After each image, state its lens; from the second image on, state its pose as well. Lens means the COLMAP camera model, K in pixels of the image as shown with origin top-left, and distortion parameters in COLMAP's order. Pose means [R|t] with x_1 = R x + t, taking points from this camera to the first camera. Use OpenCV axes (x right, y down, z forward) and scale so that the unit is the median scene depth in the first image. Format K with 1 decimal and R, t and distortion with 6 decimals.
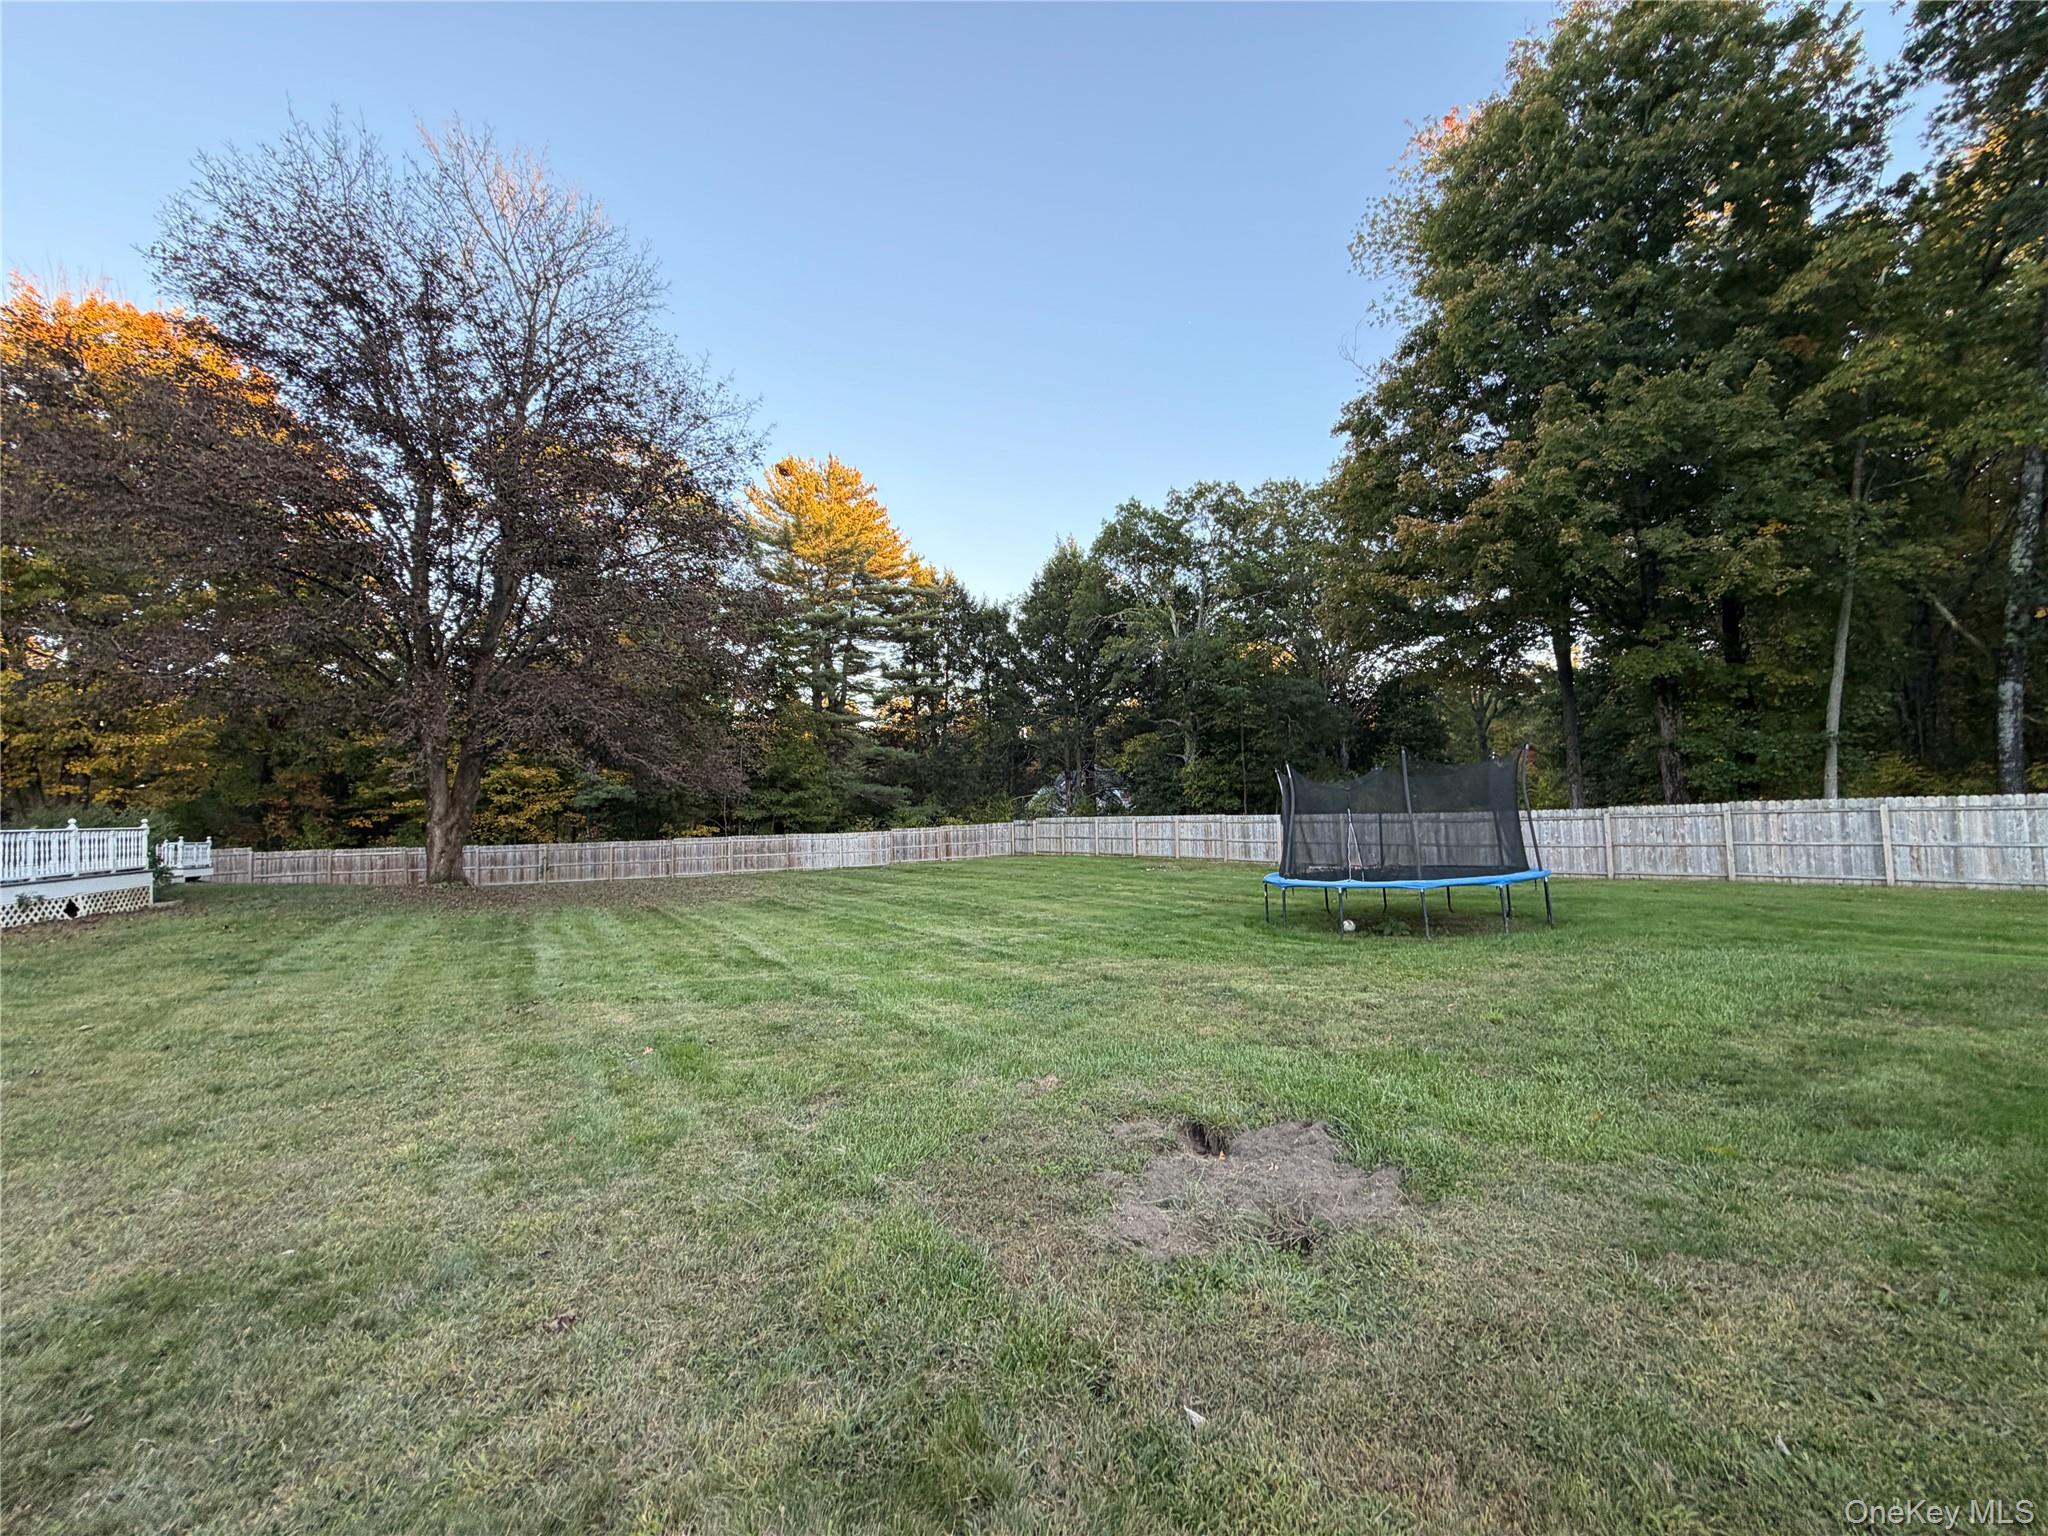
lens RADIAL K [[822.9, 0, 1024.0], [0, 822.9, 768.0], [0, 0, 1]] dist [-0.001128, -0.000514]
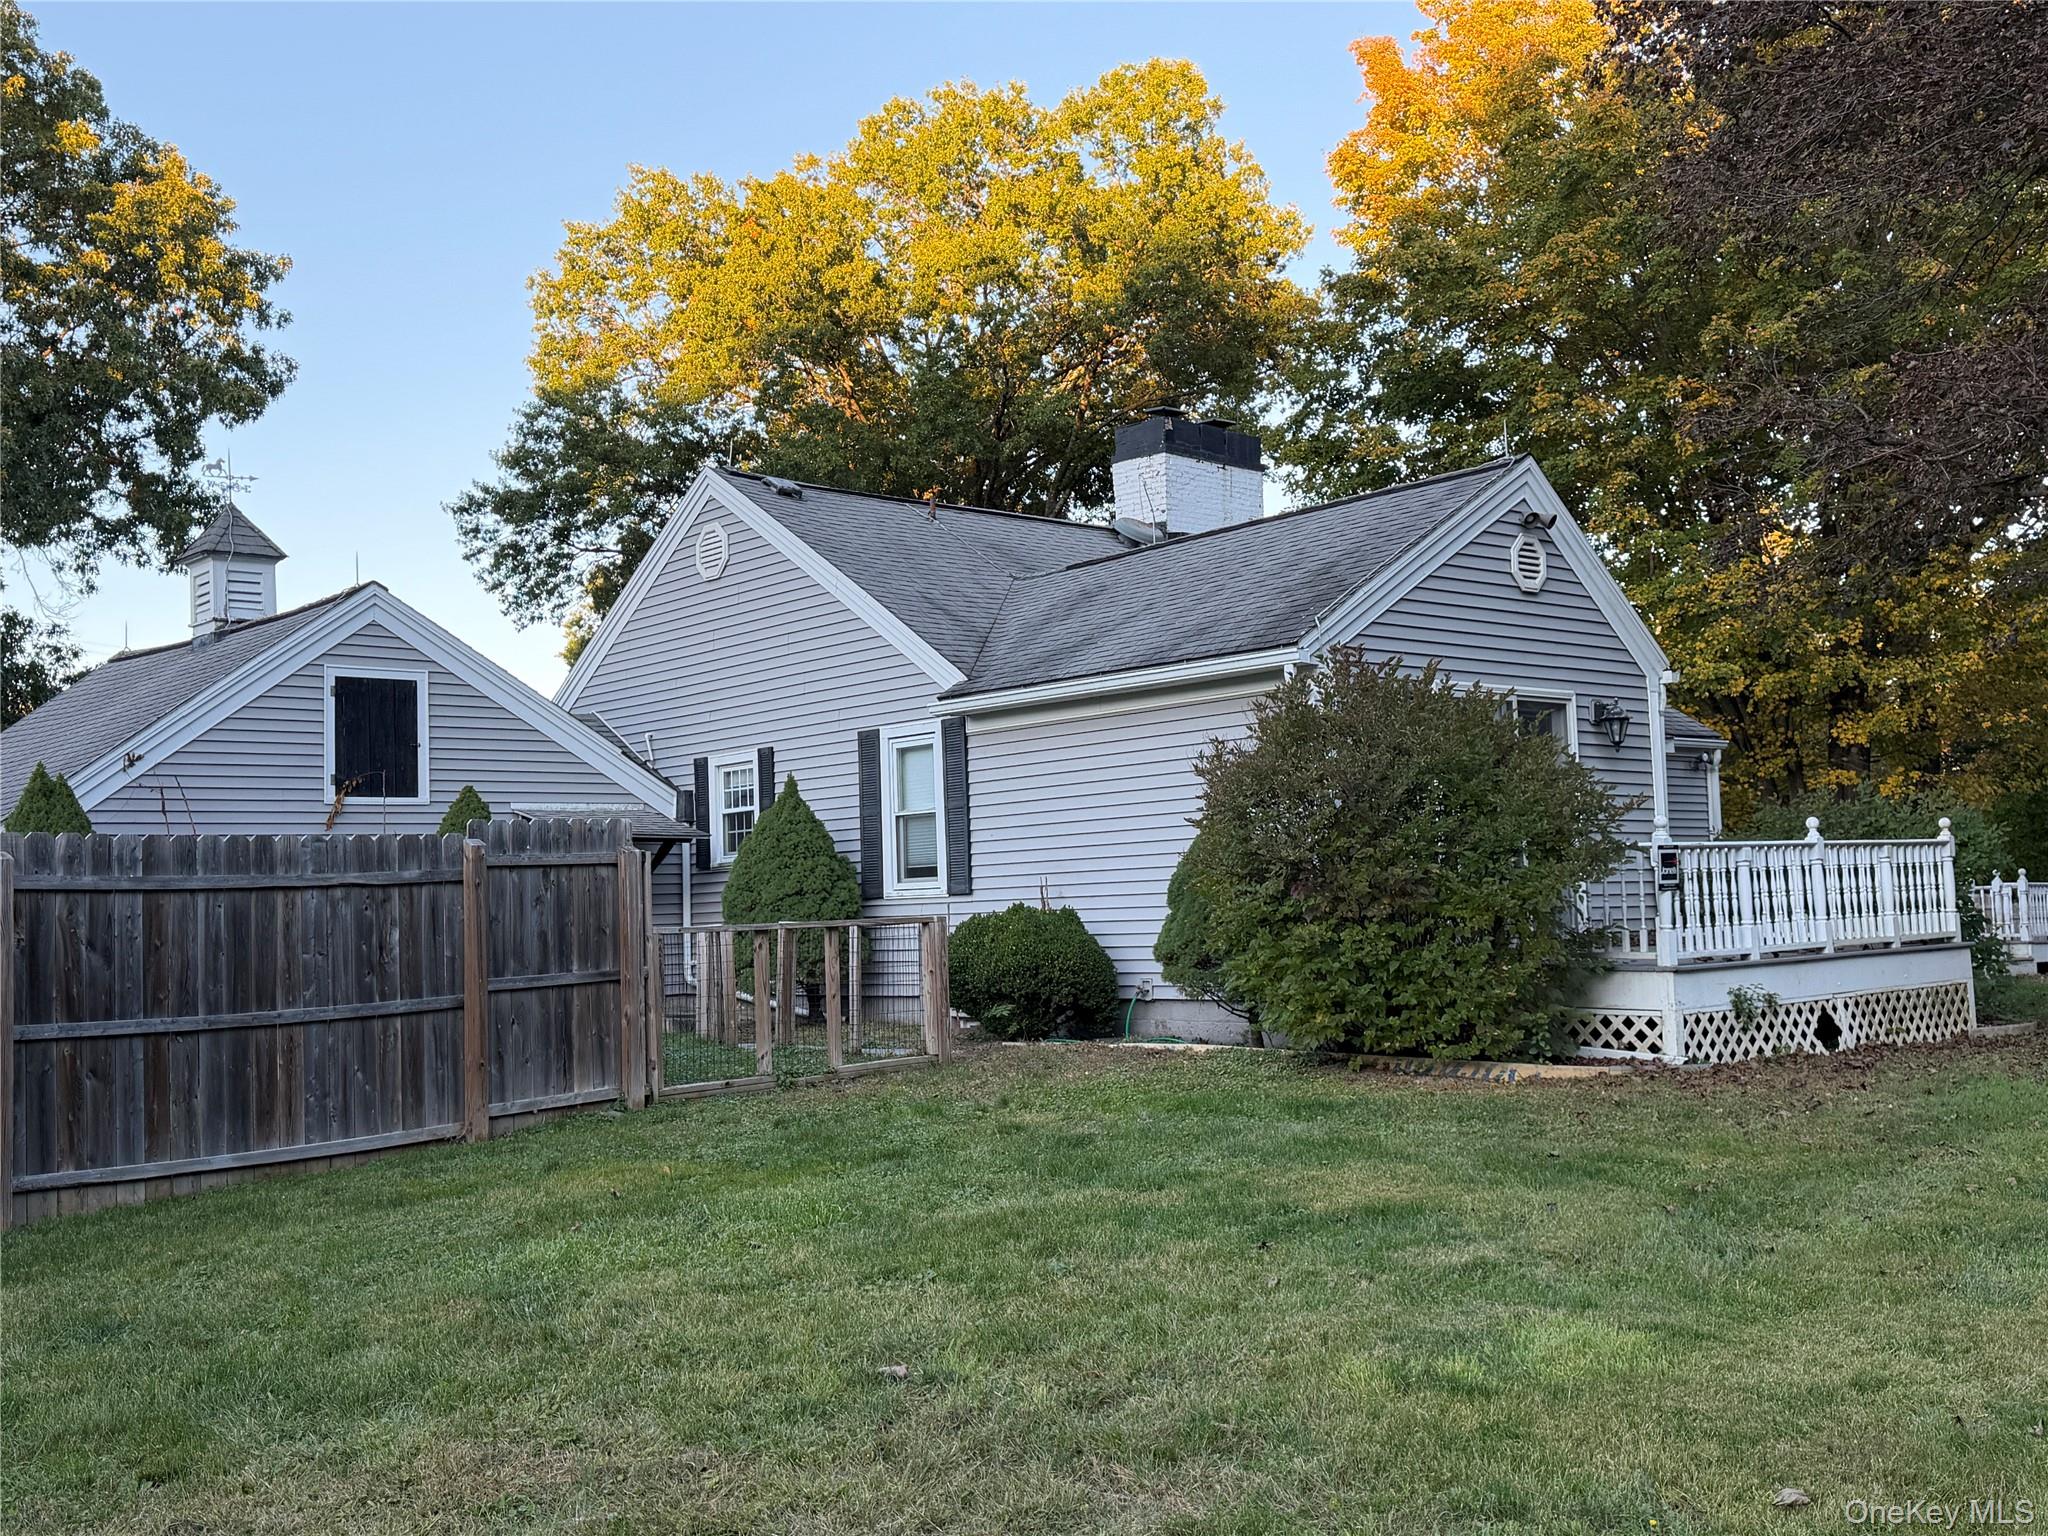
lens RADIAL K [[2008.0, 0, 1024.0], [0, 2008.0, 768.0], [0, 0, 1]] dist [0.005051, -0.014048]
pose [[0.306177, -0.048443, -0.950741, -0.260785], [0.073162, 0.996948, -0.027236, 0.030997], [0.949159, -0.061219, 0.308787, 0.259671]]
